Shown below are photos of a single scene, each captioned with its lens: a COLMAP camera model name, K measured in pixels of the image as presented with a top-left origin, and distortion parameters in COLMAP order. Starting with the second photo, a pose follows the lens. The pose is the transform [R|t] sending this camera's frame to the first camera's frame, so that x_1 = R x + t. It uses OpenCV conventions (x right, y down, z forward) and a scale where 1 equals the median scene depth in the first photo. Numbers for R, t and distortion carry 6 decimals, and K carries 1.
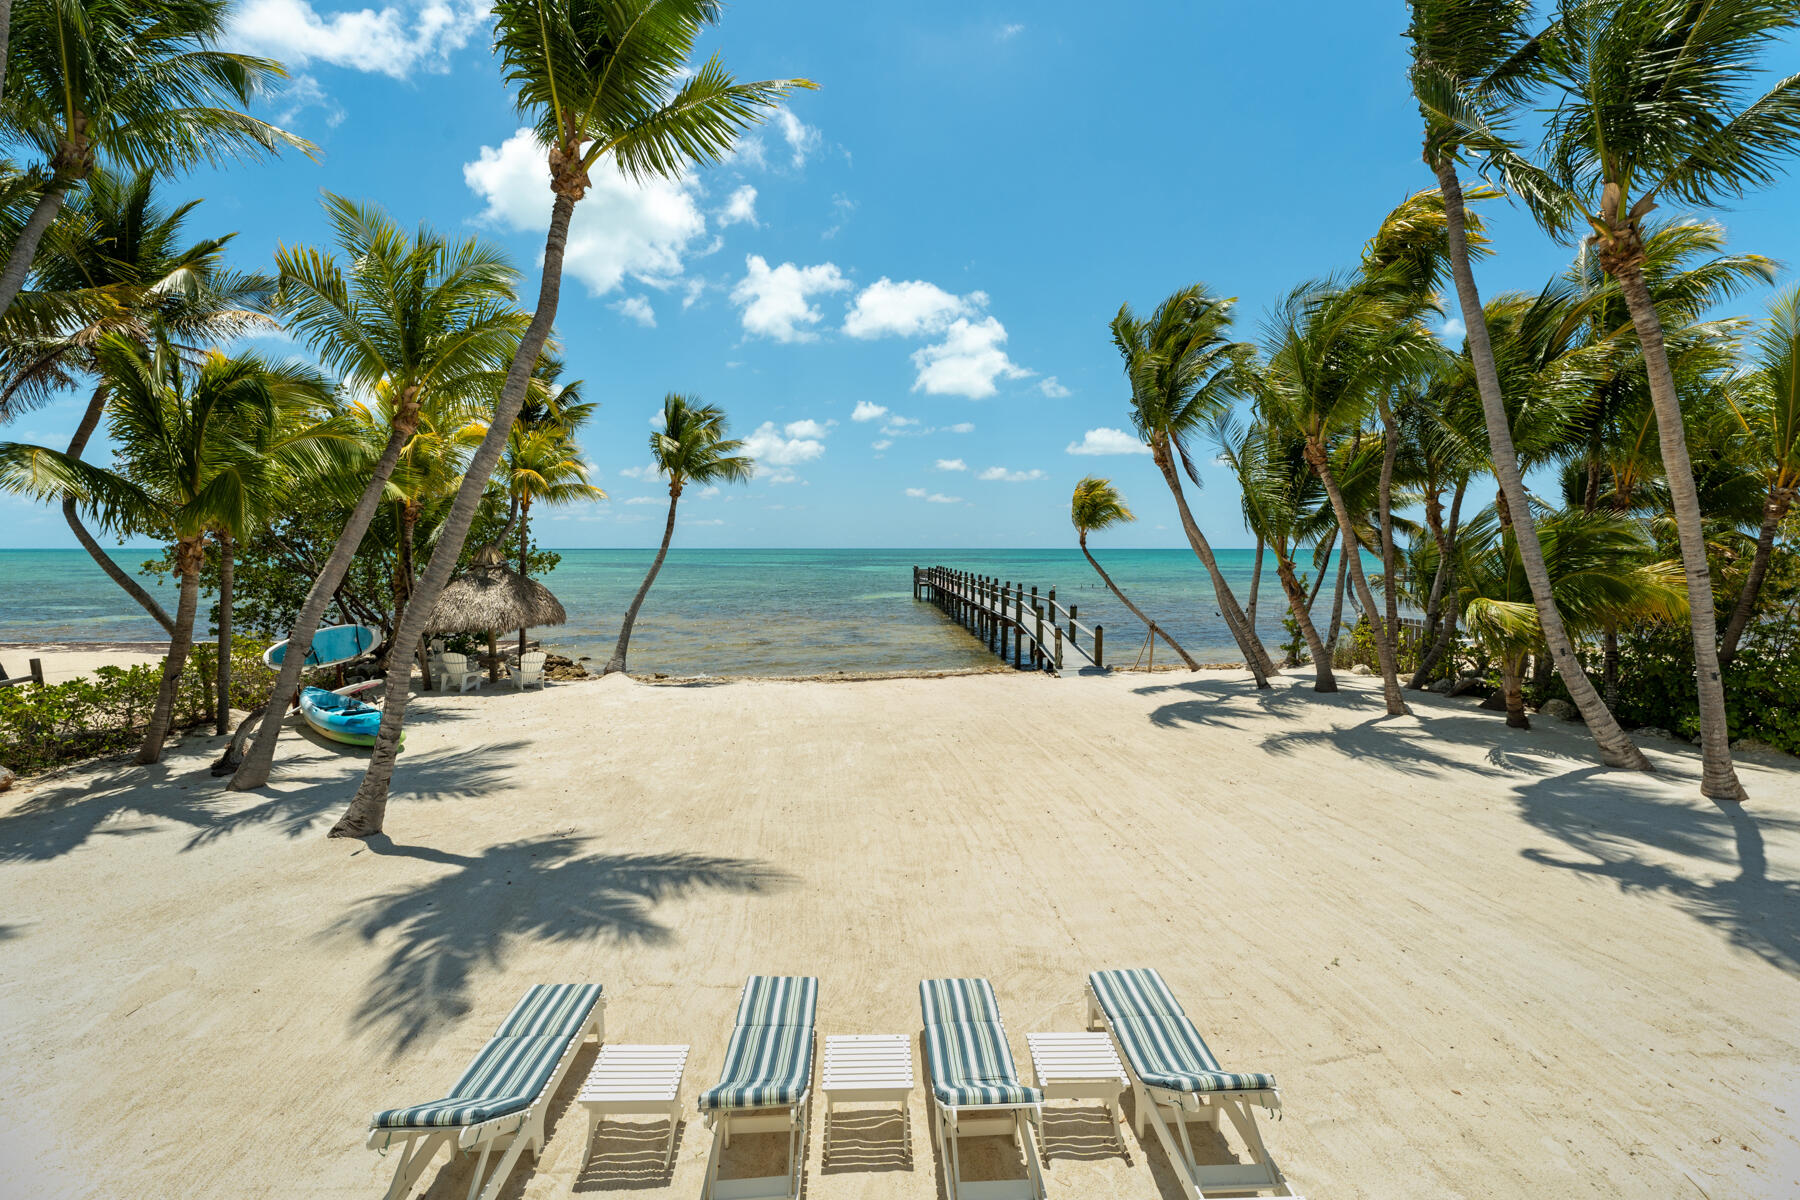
lens RADIAL K [[724.2, 0, 900.0], [0, 724.2, 600.0], [0, 0, 1]] dist [0.001033, 0.000437]
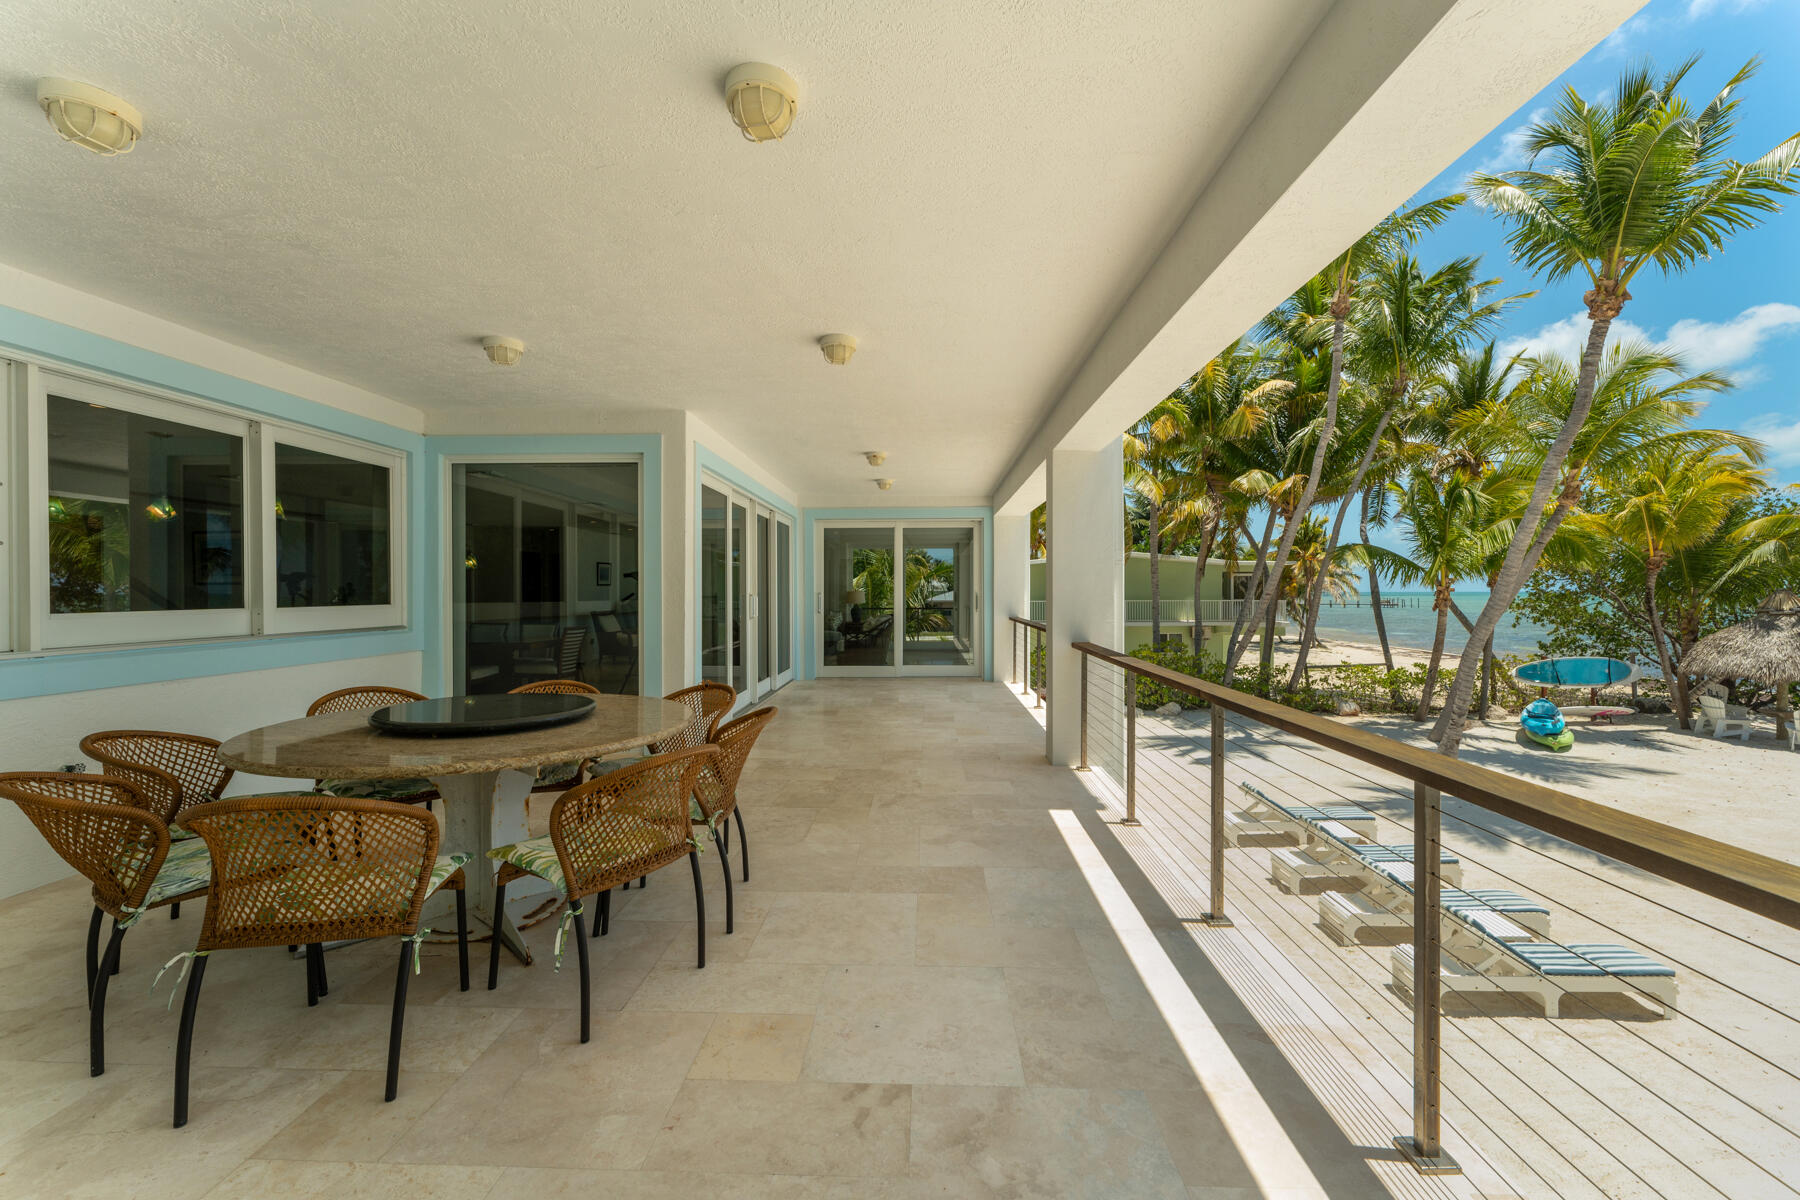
lens RADIAL K [[712.1, 0, 900.0], [0, 712.1, 600.0], [0, 0, 1]] dist [-0.001129, -0.000216]
pose [[-0.091935, 0.011434, -0.995699, 0.486386], [-0.069086, 0.997451, 0.017833, 0.000007], [0.993366, 0.070428, -0.090910, -0.041598]]
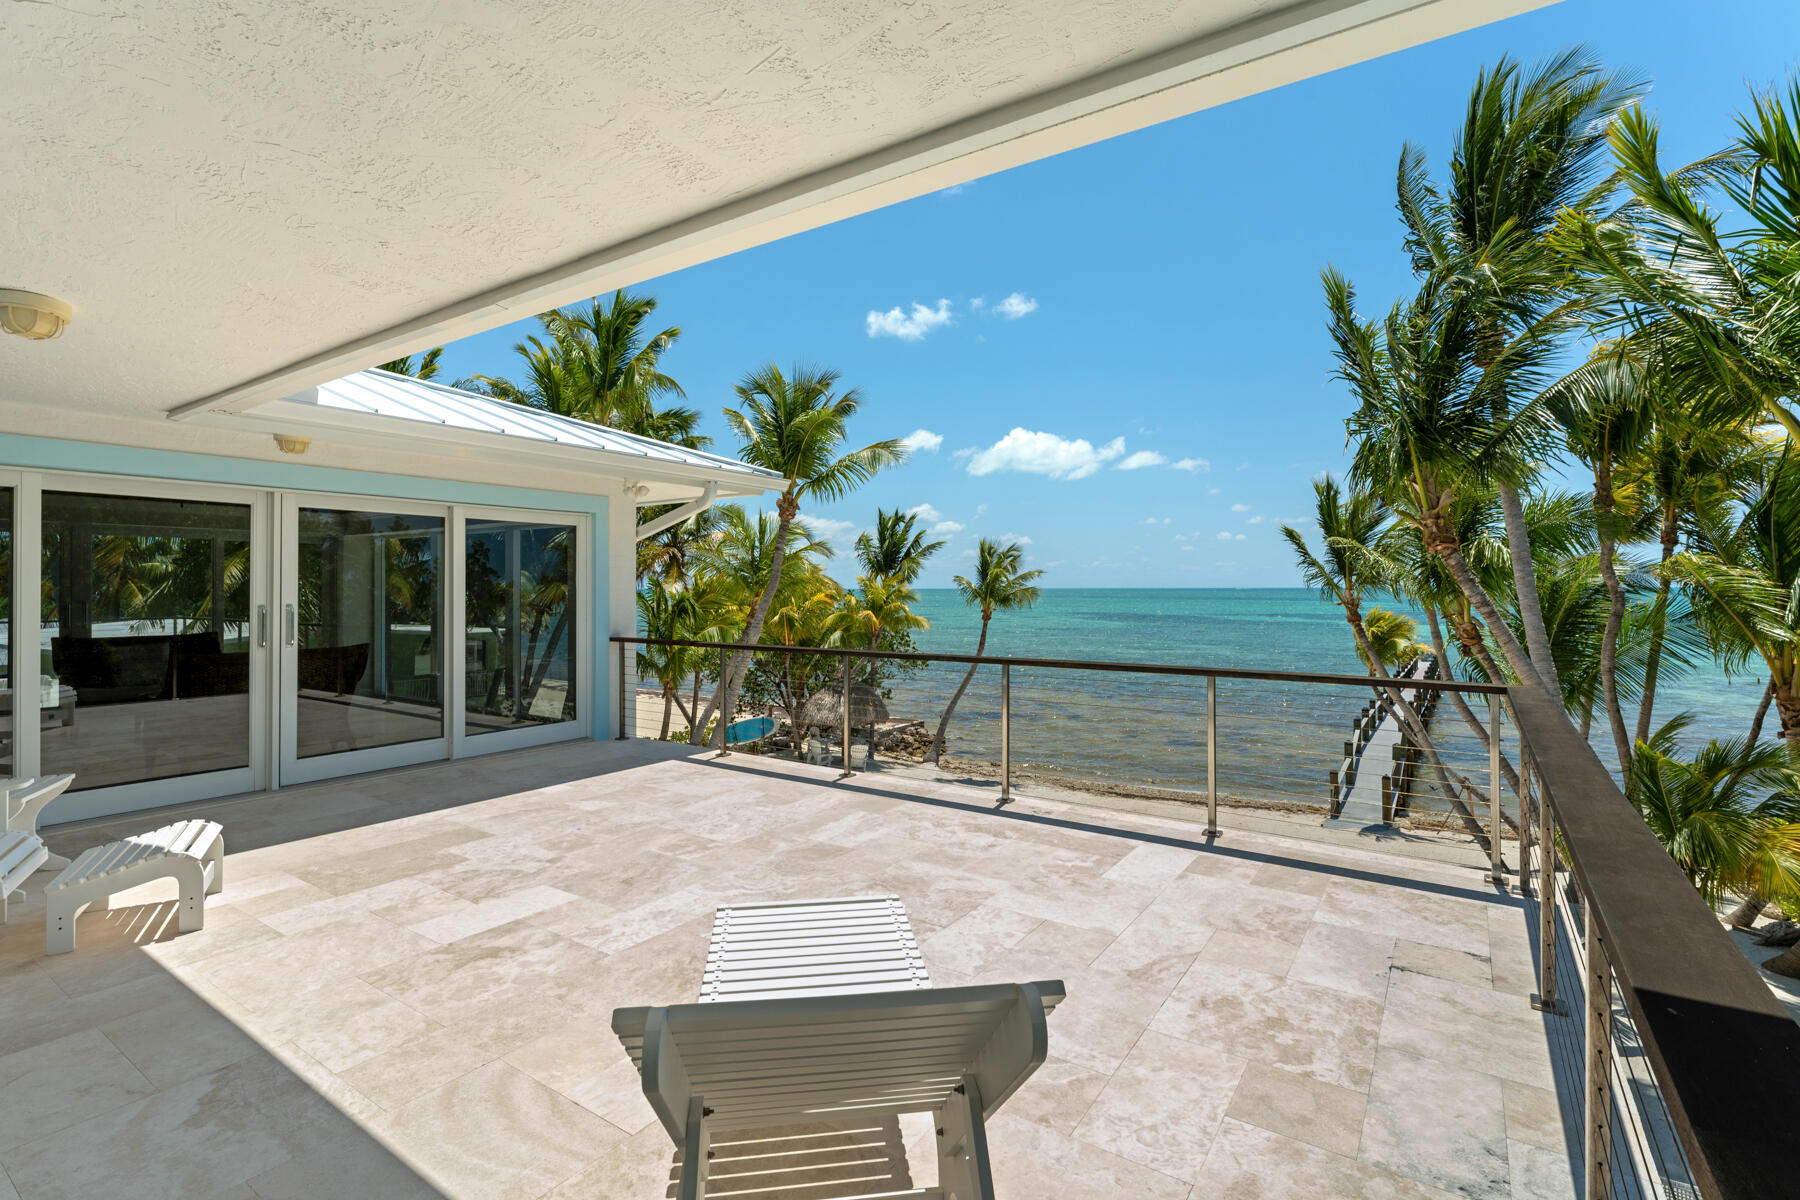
lens RADIAL K [[827.6, 0, 903.4], [0, 827.6, 581.1], [0, 0, 1]] dist [-0.000955, 0.000100]
pose [[0.796703, -0.005332, -0.604347, 0.561209], [-0.044505, 0.996729, -0.067463, -0.146752], [0.602730, 0.080644, 0.793860, -0.252927]]
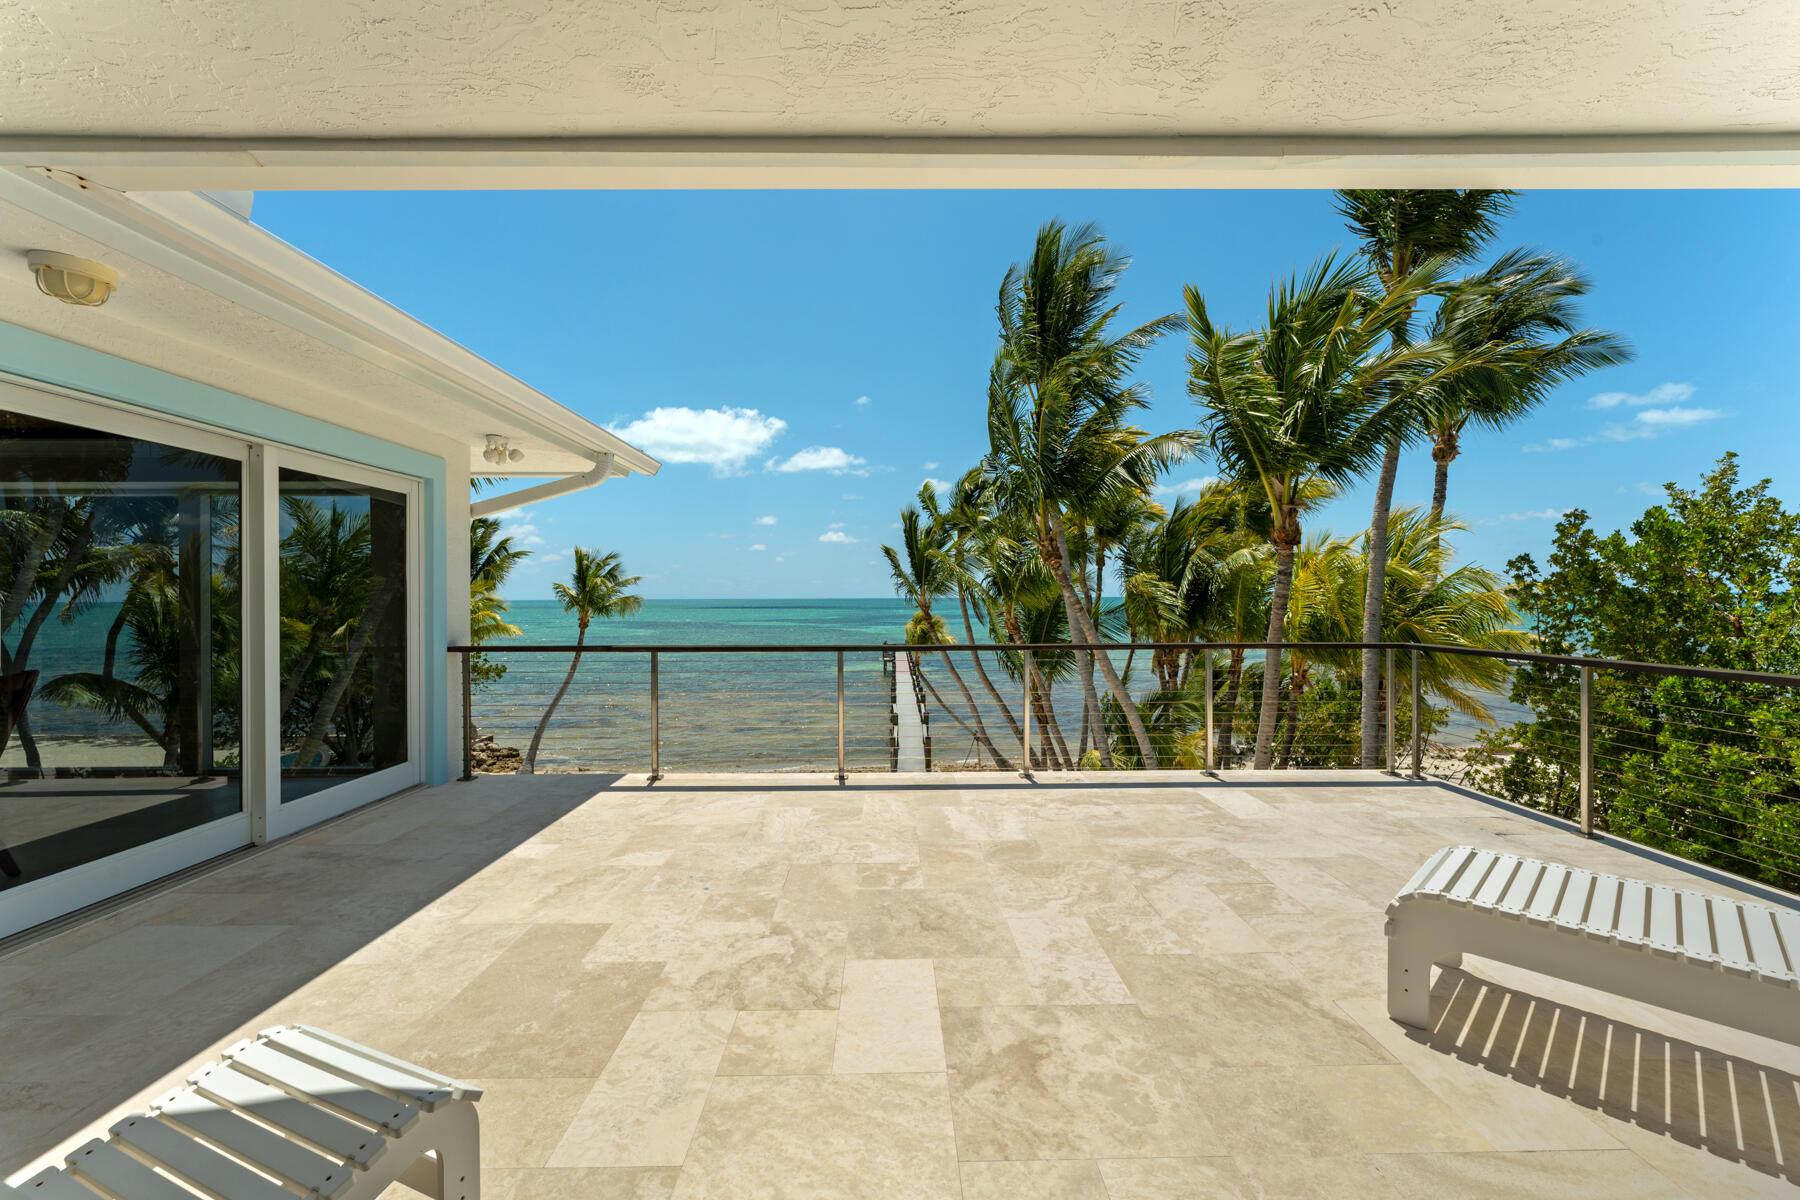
lens RADIAL K [[726.5, 0, 900.0], [0, 726.5, 600.0], [0, 0, 1]] dist [-0.009950, -0.000112]
pose [[0.999075, -0.003686, -0.042838, 0.375185], [0.000621, 0.997451, -0.071348, -0.137964], [0.042992, 0.071255, 0.996531, -0.275767]]
